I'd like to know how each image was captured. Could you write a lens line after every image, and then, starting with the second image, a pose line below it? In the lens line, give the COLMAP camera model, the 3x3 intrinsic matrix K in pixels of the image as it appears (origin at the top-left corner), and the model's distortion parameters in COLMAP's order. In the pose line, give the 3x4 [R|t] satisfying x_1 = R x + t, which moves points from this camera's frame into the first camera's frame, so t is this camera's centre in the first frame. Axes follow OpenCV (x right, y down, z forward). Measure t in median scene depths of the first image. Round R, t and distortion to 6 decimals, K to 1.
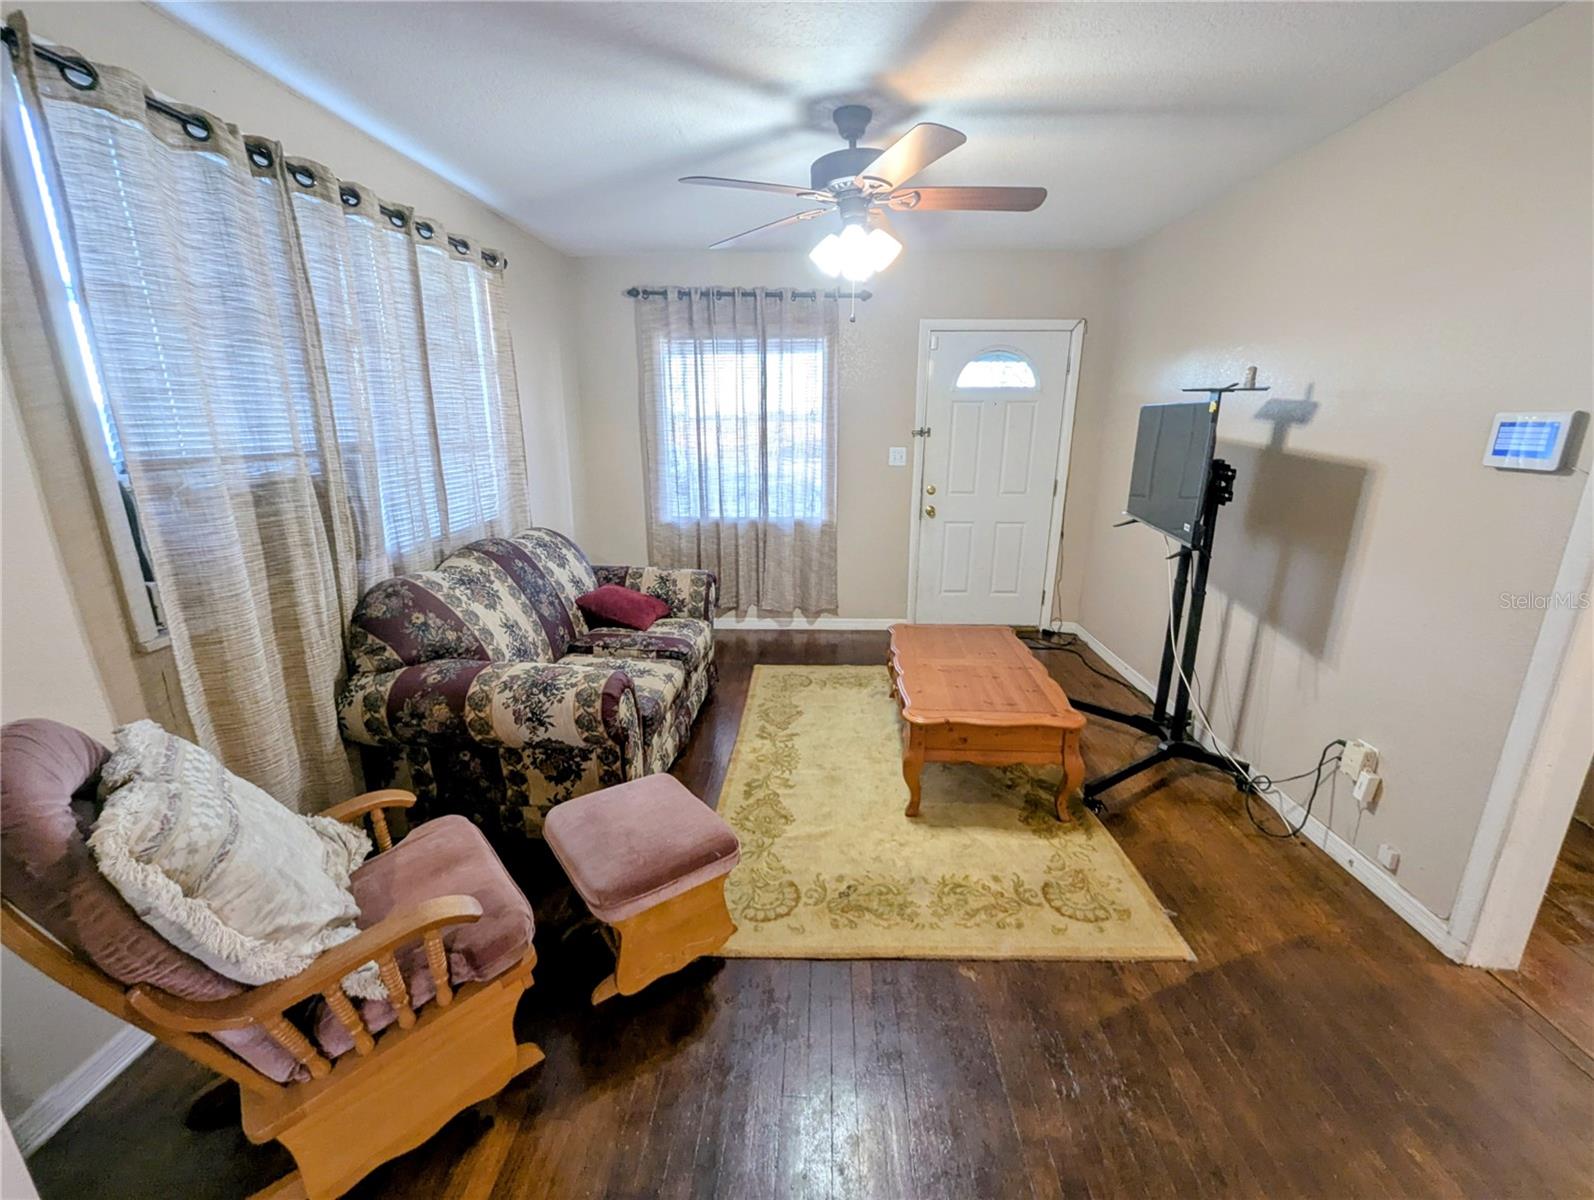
lens RADIAL K [[668.1, 0, 796.9], [0, 668.1, 602.2], [0, 0, 1]] dist [0.001415, 0.000172]
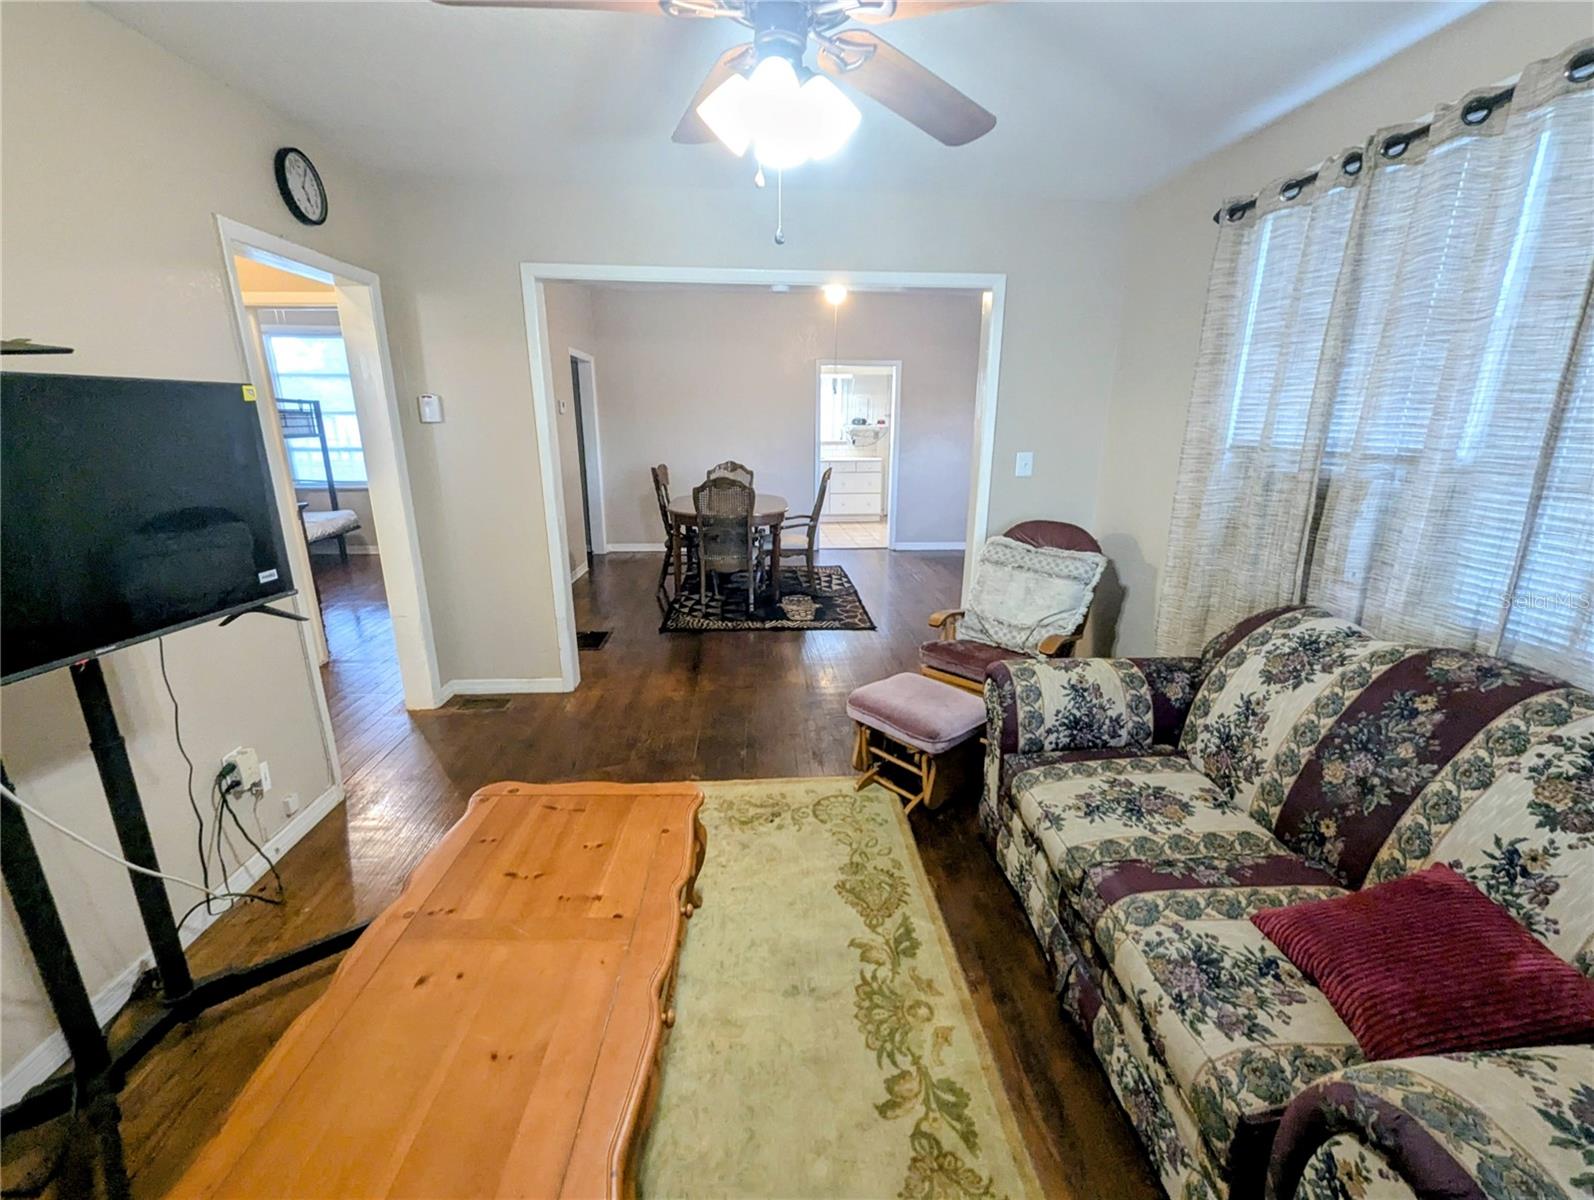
lens RADIAL K [[668.1, 0, 796.9], [0, 668.1, 602.2], [0, 0, 1]] dist [0.001415, 0.000172]
pose [[-0.994490, 0.024501, -0.101927, 0.127156], [-0.031635, 0.856831, 0.514626, -0.441277], [0.099943, 0.515015, -0.851335, 1.606069]]
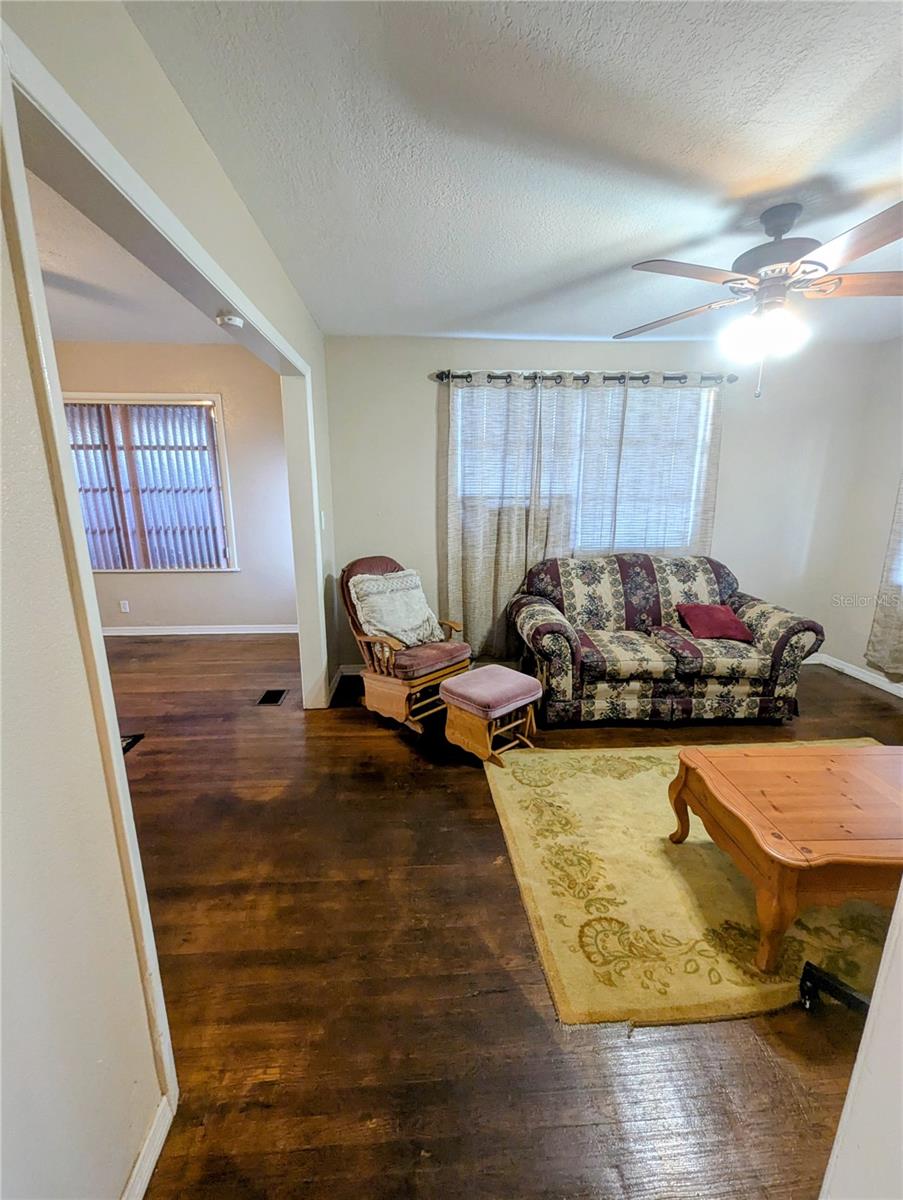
lens RADIAL K [[502.9, 0, 451.5], [0, 502.9, 600.0], [0, 0, 1]] dist [0.001415, 0.000172]
pose [[0.113430, 0.228084, -0.967011, 0.892697], [-0.264518, 0.945097, 0.191888, -0.123811], [0.957687, 0.234026, 0.167535, 0.443114]]
